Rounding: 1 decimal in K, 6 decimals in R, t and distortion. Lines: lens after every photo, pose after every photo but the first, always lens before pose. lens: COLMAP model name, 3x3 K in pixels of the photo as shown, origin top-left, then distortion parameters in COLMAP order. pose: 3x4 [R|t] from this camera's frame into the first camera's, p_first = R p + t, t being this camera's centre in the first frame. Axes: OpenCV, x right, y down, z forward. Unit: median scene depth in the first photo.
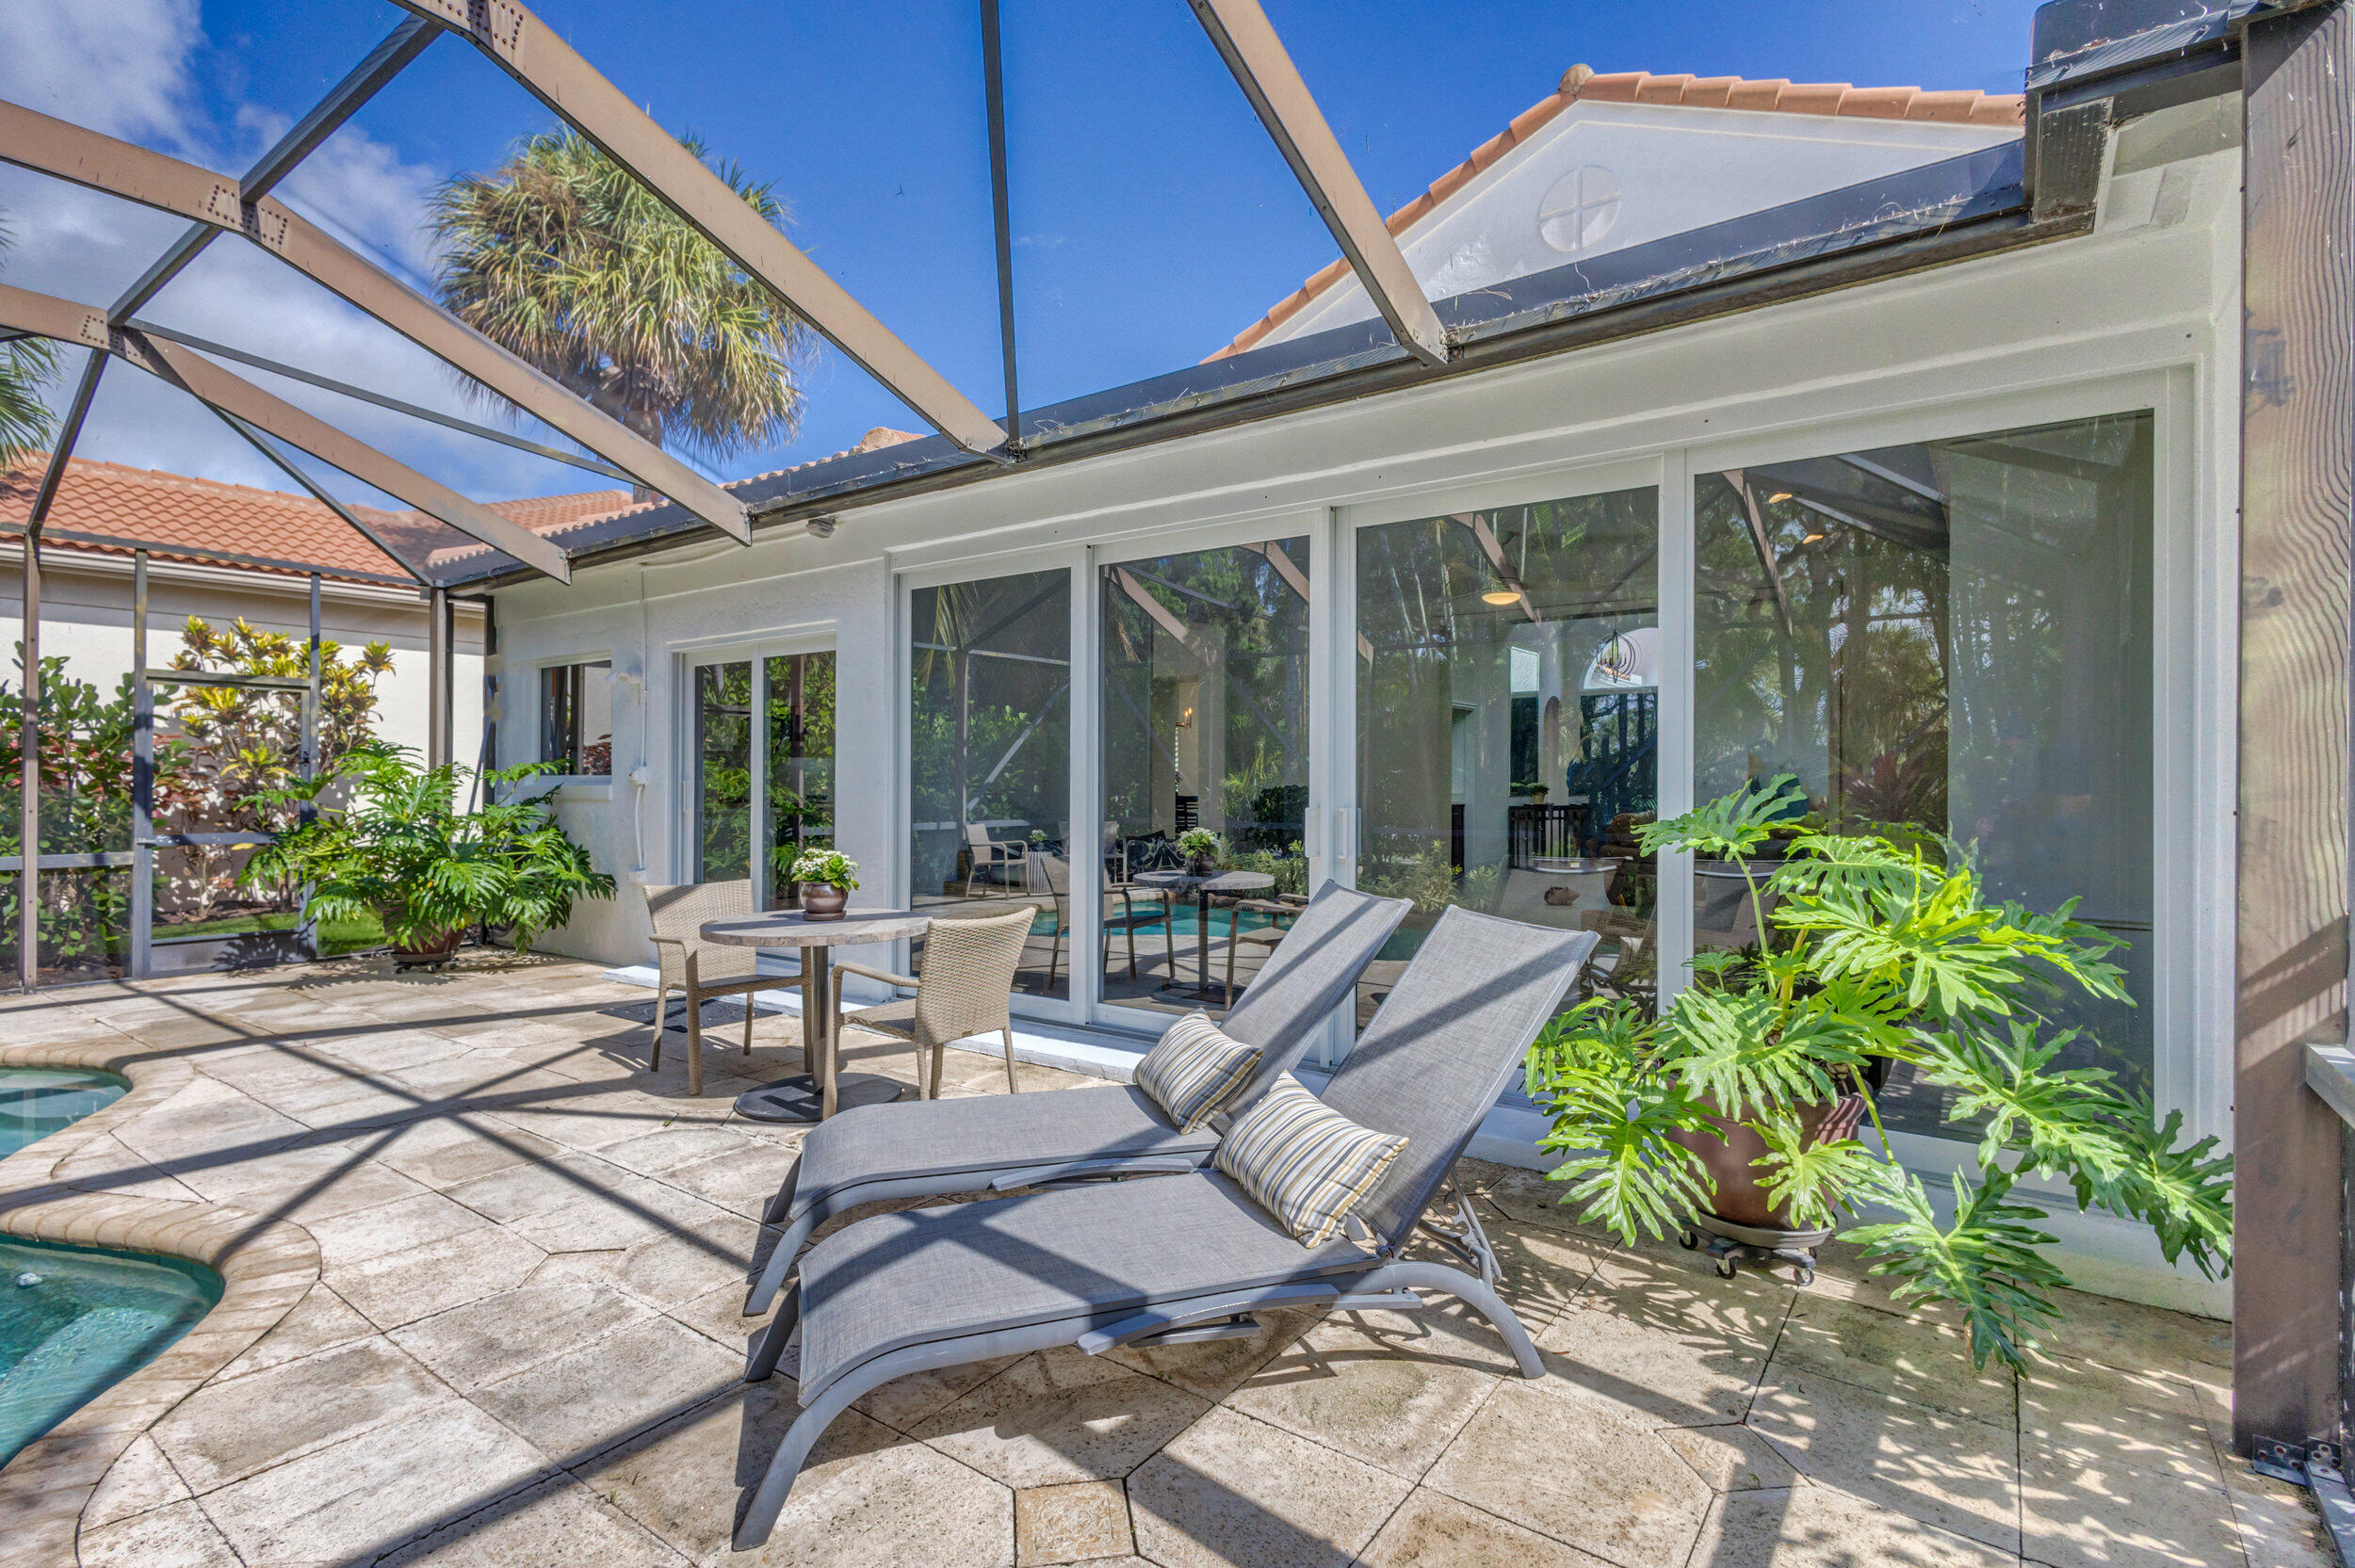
lens RADIAL K [[1118.8, 0, 1174.1], [0, 1118.8, 767.0], [0, 0, 1]] dist [0.016227, -0.000111]
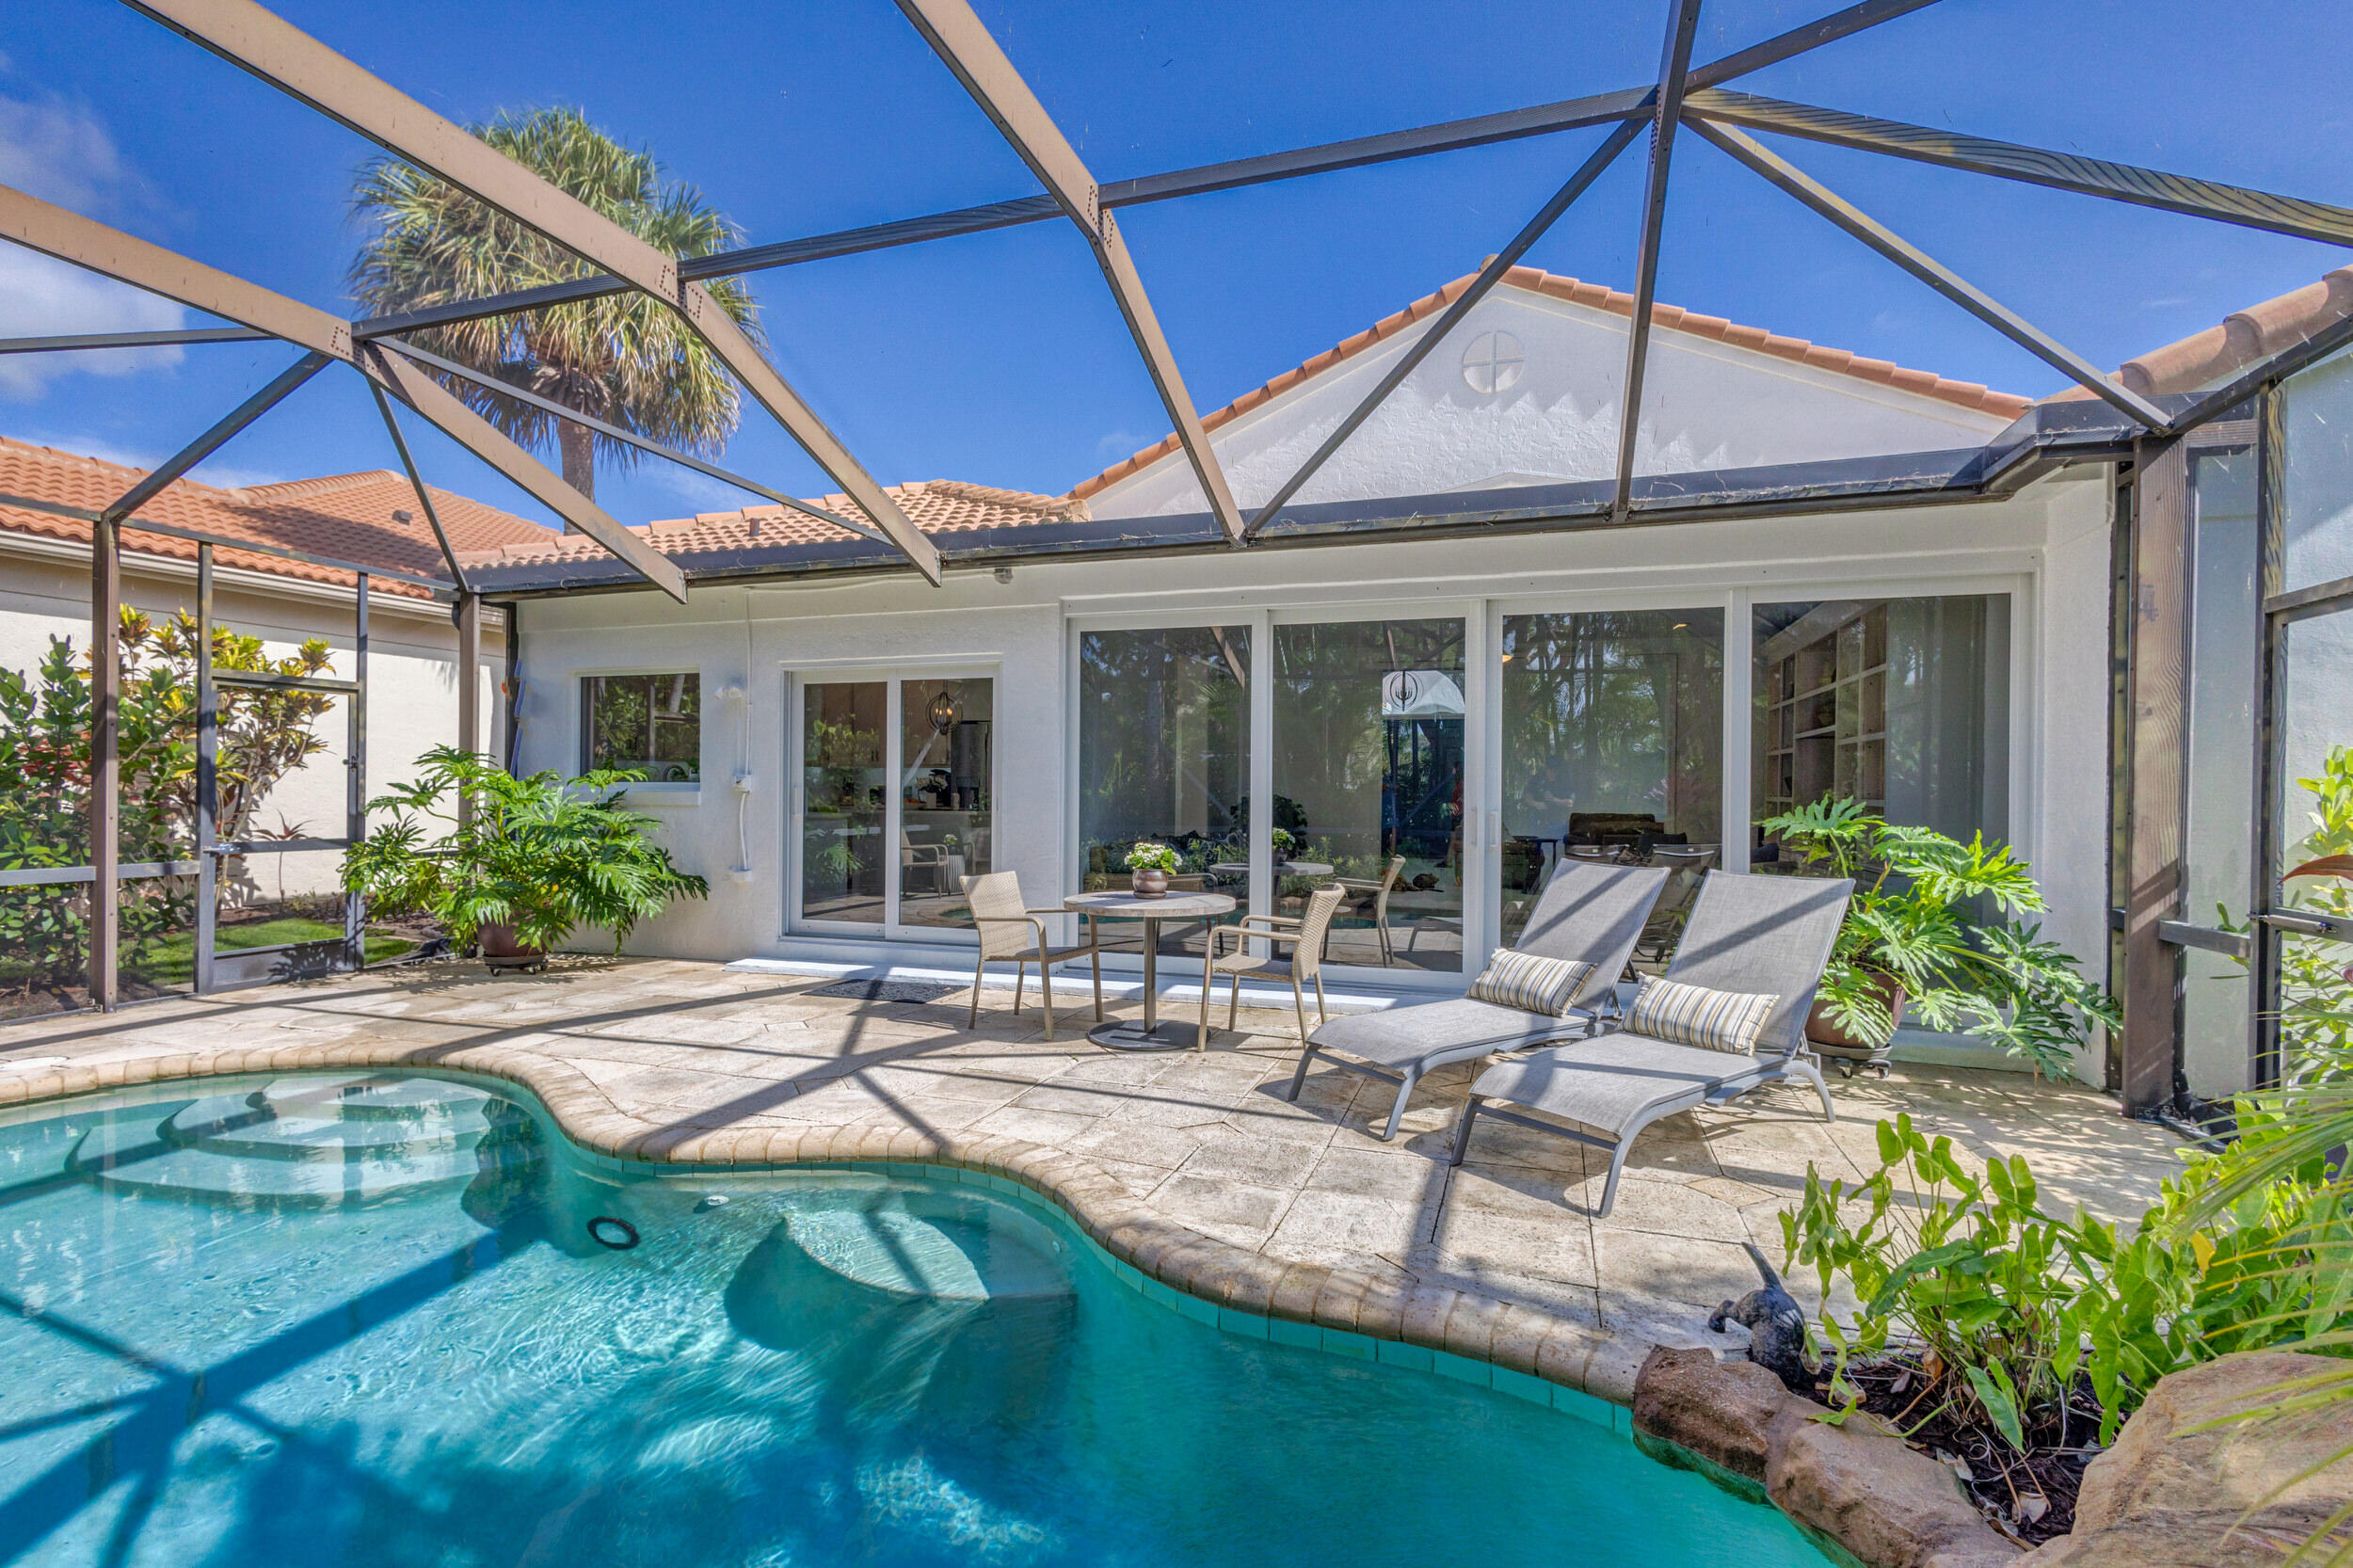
lens RADIAL K [[1072.1, 0, 1176.5], [0, 1072.1, 784.0], [0, 0, 1]] dist [0.015628, -0.000276]
pose [[0.953920, 0.006268, 0.299996, -0.821872], [-0.009147, 0.999925, 0.008192, -0.007921], [-0.299922, -0.010559, 0.953905, -0.234856]]
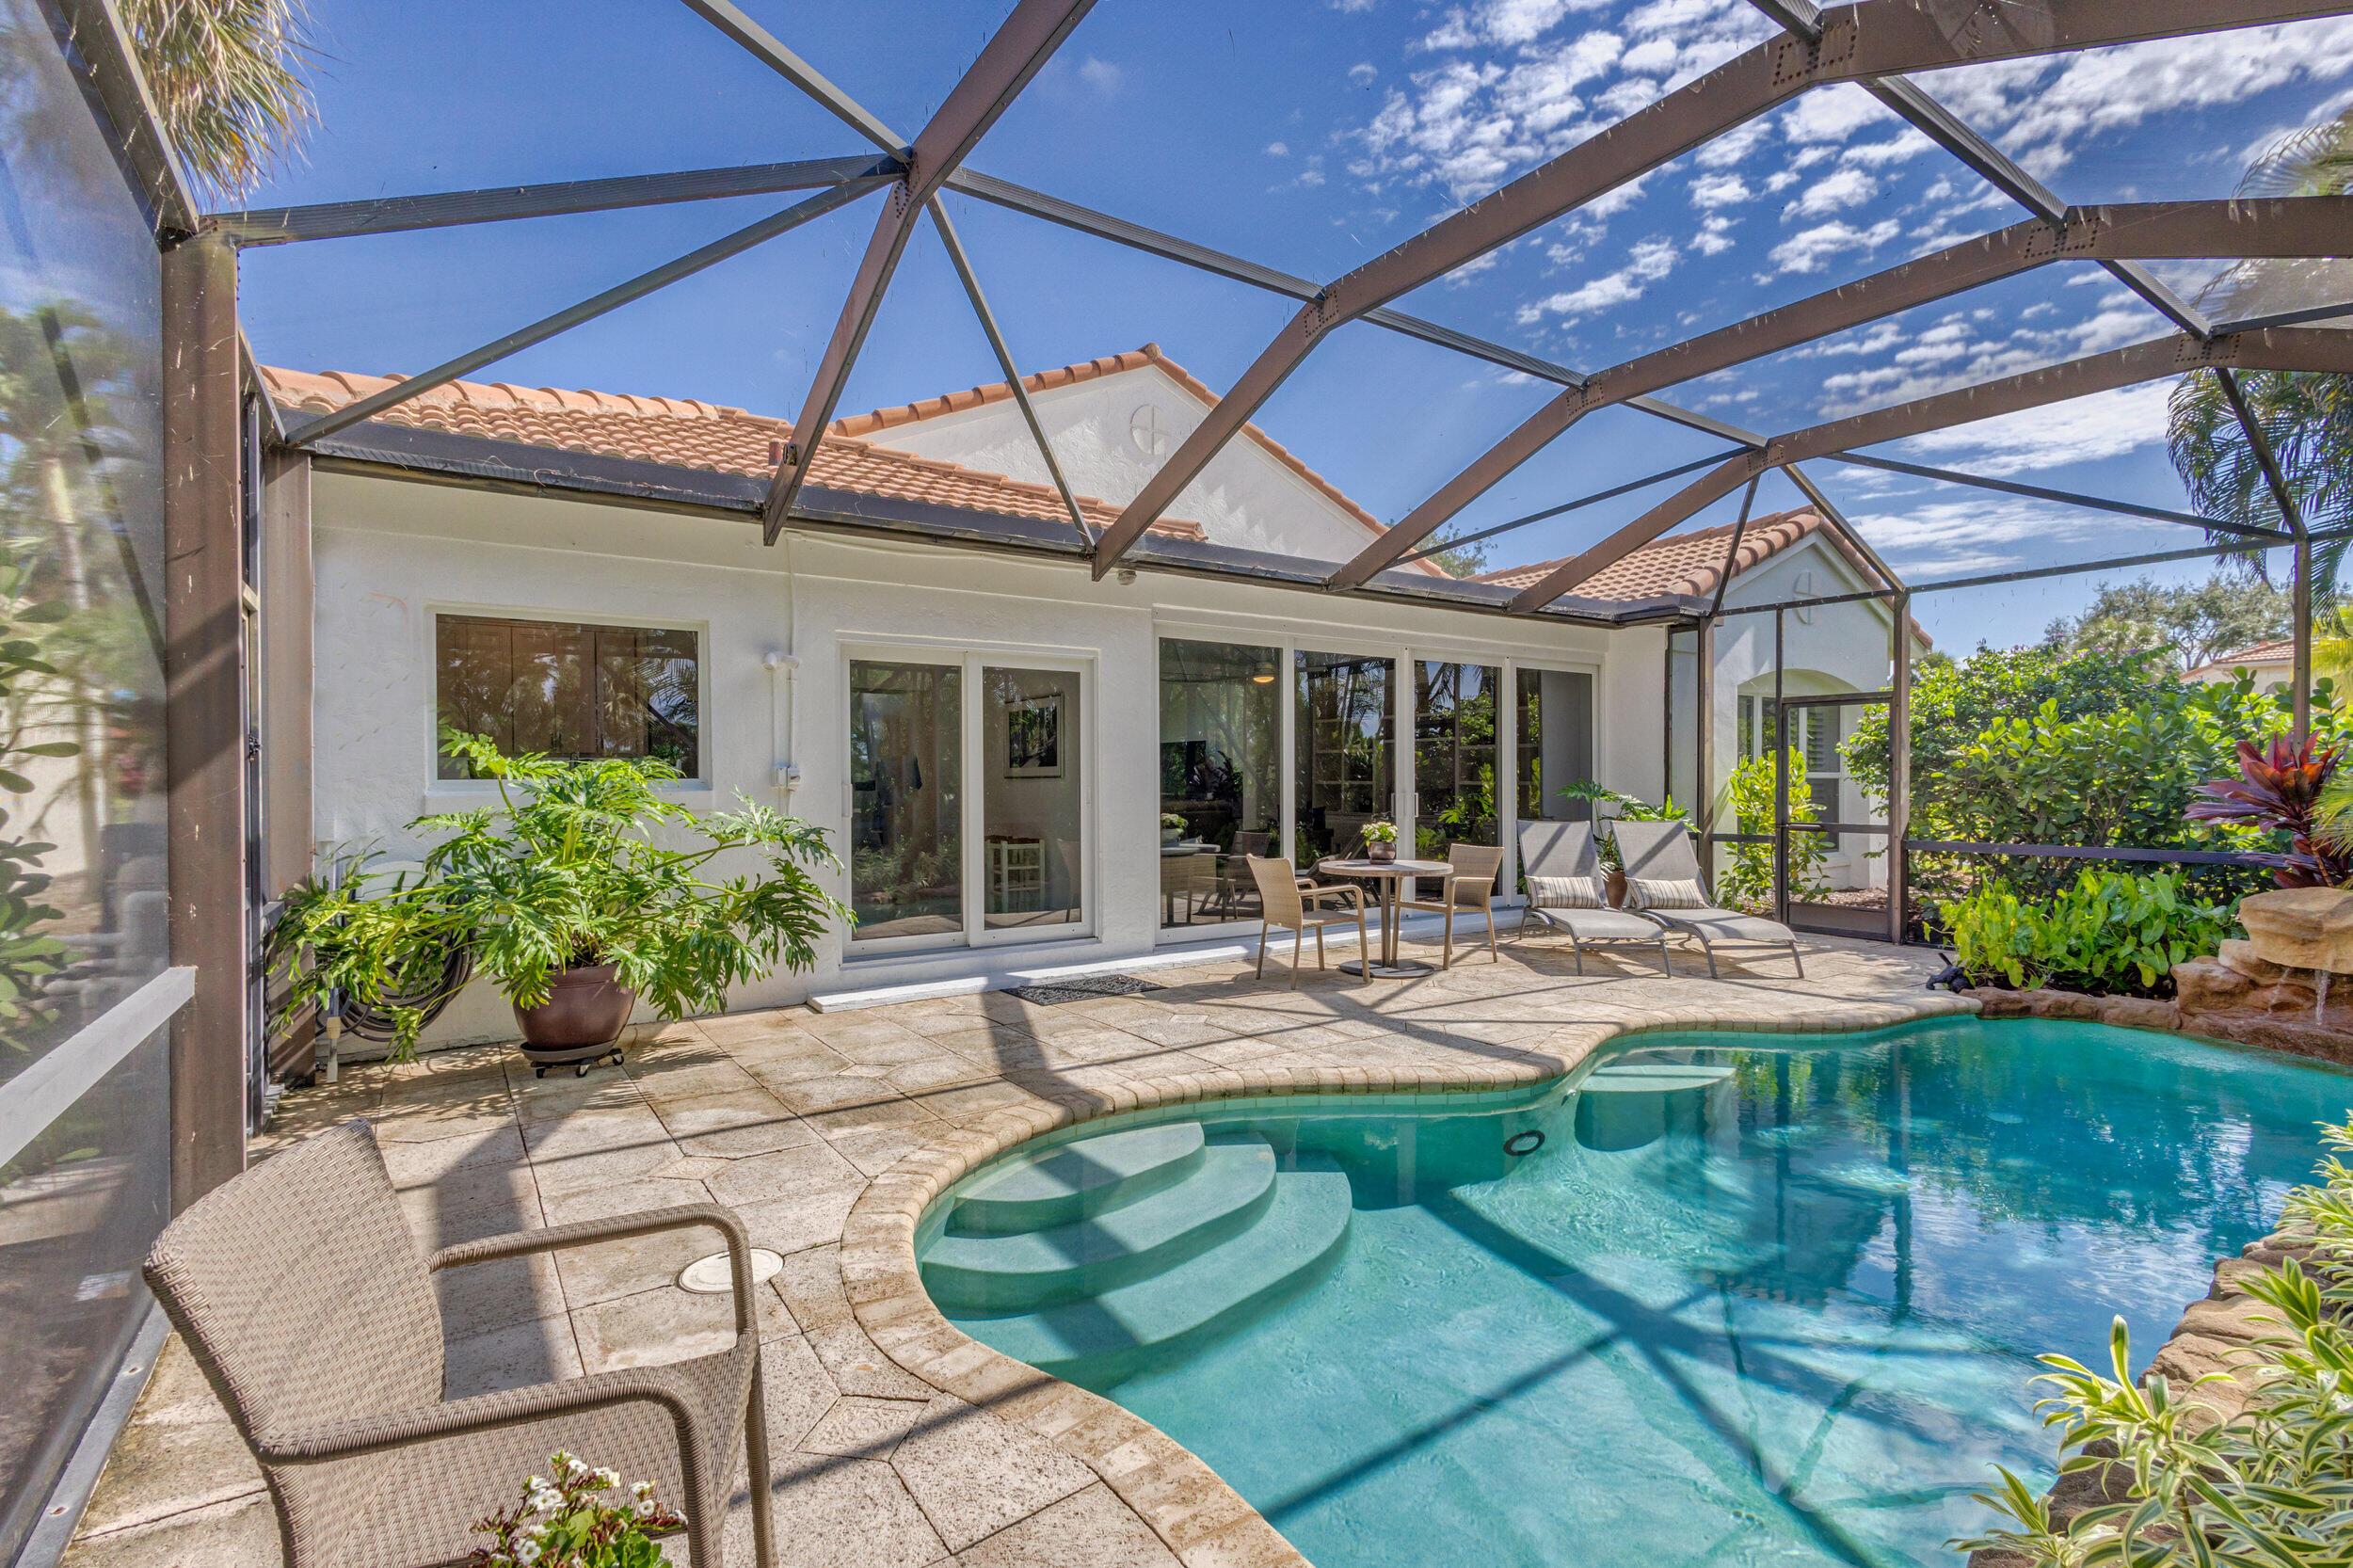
lens RADIAL K [[1088.0, 0, 1182.5], [0, 1088.0, 779.0], [0, 0, 1]] dist [0.012216, 0.000123]
pose [[0.332729, -0.003671, 0.943015, -2.449236], [-0.011097, 0.999908, 0.007807, -0.003535], [-0.942957, -0.013062, 0.332658, 0.929898]]
